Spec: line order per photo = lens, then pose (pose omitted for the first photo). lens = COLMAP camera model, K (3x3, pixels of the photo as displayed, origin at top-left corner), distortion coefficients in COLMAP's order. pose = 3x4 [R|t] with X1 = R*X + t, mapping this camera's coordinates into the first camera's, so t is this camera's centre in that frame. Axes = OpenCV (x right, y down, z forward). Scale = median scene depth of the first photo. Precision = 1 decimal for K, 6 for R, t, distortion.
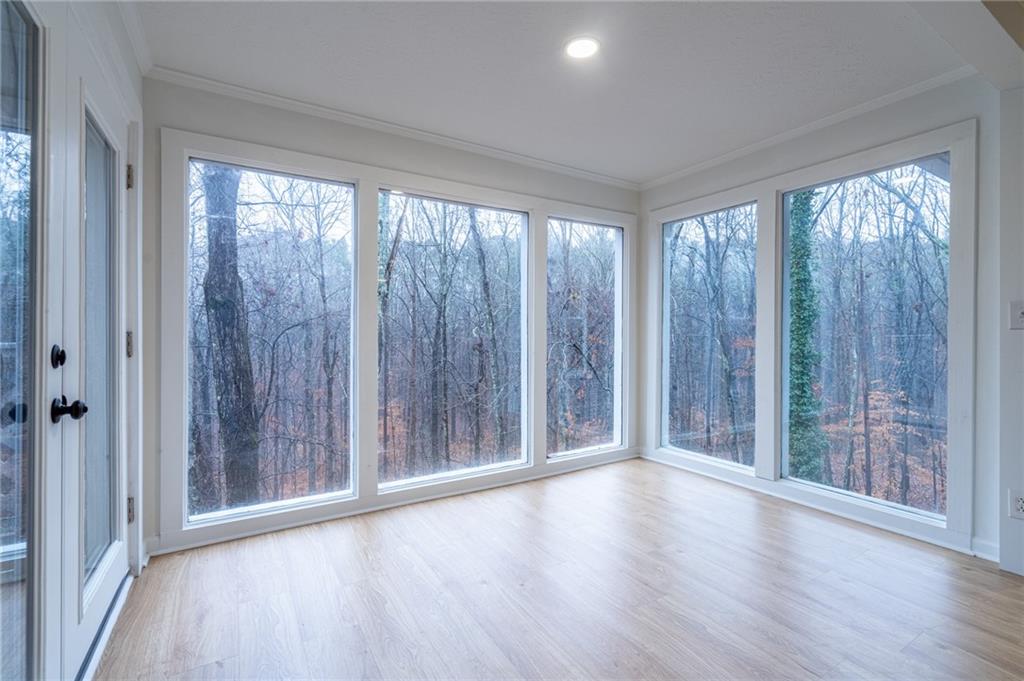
lens RADIAL K [[469.2, 0, 511.7], [0, 469.2, 331.0], [0, 0, 1]] dist [-0.007236, 0.002265]
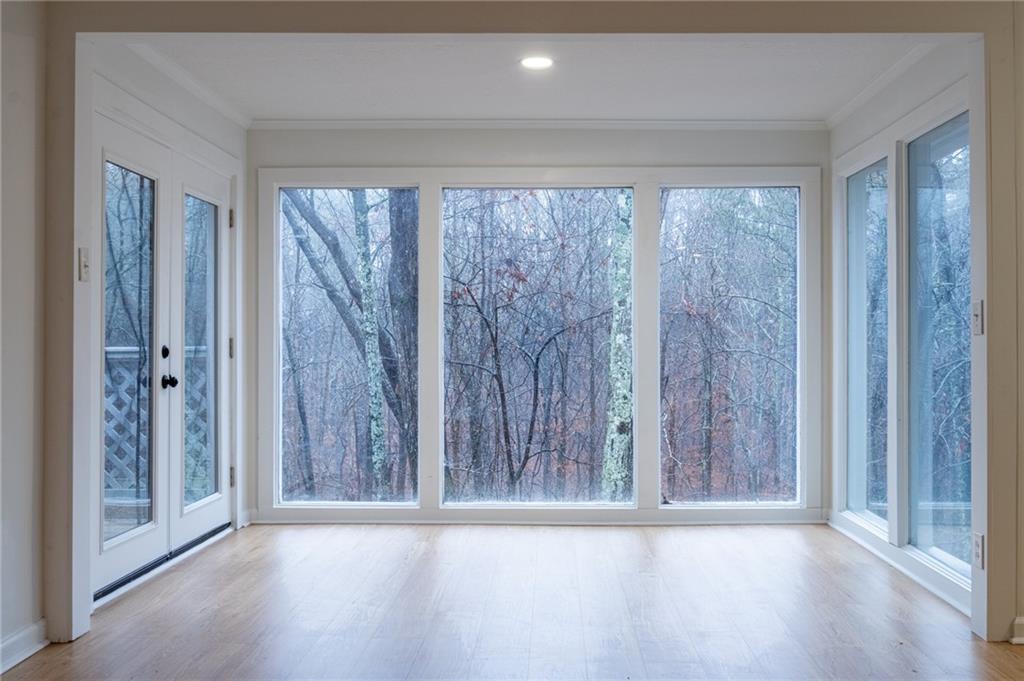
lens RADIAL K [[1009.3, 0, 516.6], [0, 1009.3, 334.3], [0, 0, 1]] dist [-0.042212, 0.000000]
pose [[0.836407, -0.003000, -0.548101, 0.792549], [0.001055, 0.999992, -0.003862, 0.001313], [0.548108, 0.002652, 0.836403, -0.517290]]
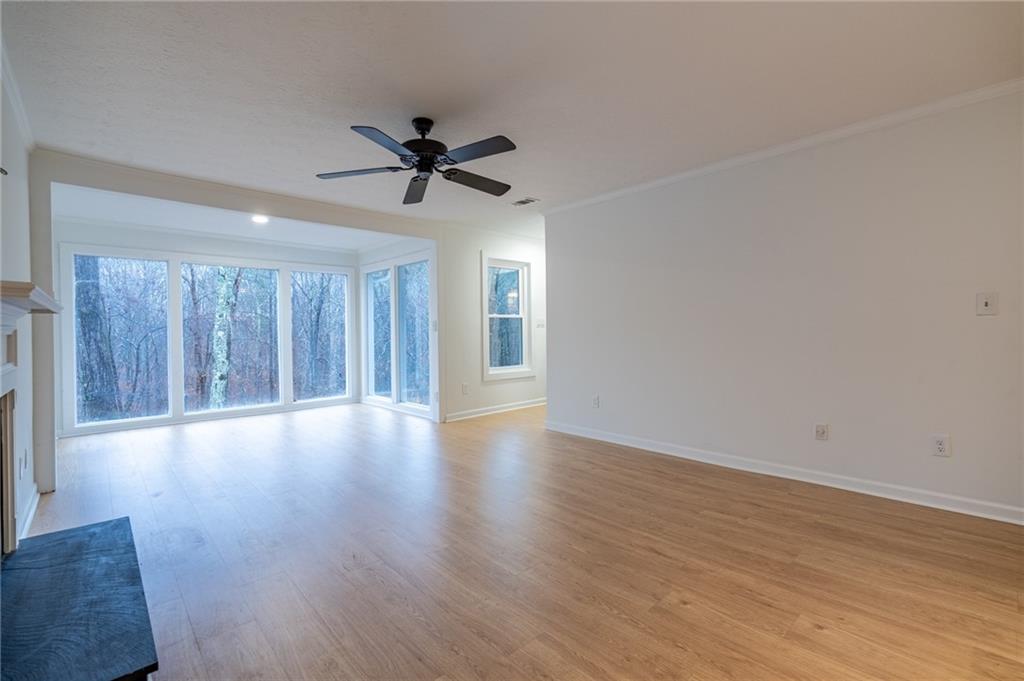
lens RADIAL K [[469.2, 0, 515.6], [0, 469.2, 335.5], [0, 0, 1]] dist [-0.007236, 0.002265]
pose [[0.980262, -0.011594, 0.197365, 0.584474], [0.009156, 0.999870, 0.013263, -0.006858], [-0.197493, -0.011194, 0.980240, -1.013958]]
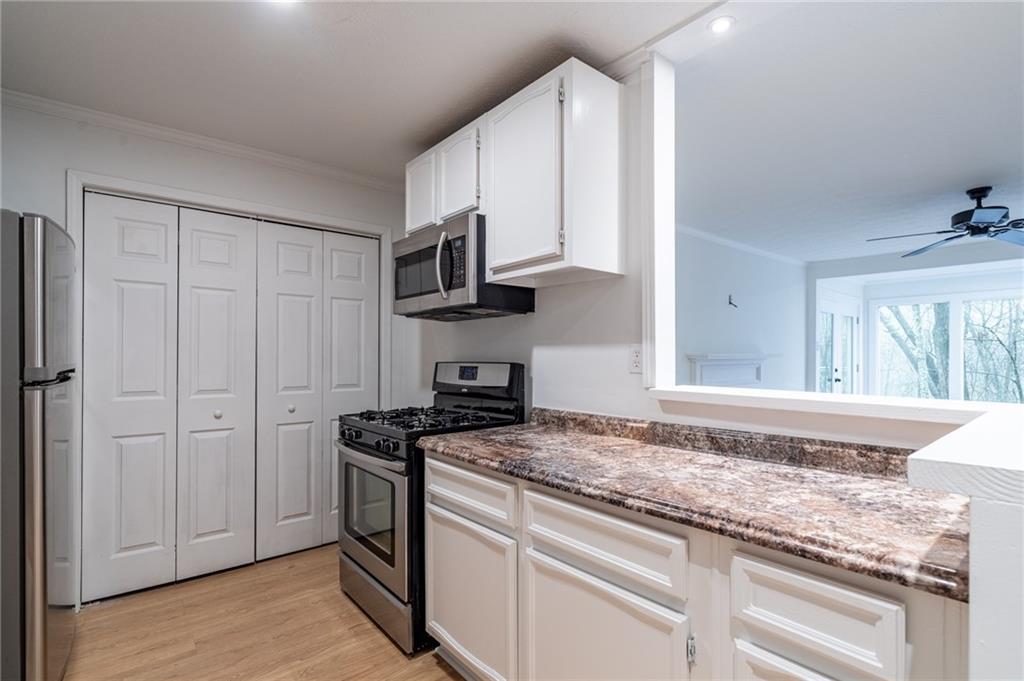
lens RADIAL K [[469.2, 0, 531.5], [0, 469.2, 377.3], [0, 0, 1]] dist [-0.007236, 0.002265]
pose [[0.154279, 0.033763, -0.987450, 1.355001], [0.010513, 0.999303, 0.035811, -0.033217], [0.987971, -0.015906, 0.153816, -1.172626]]
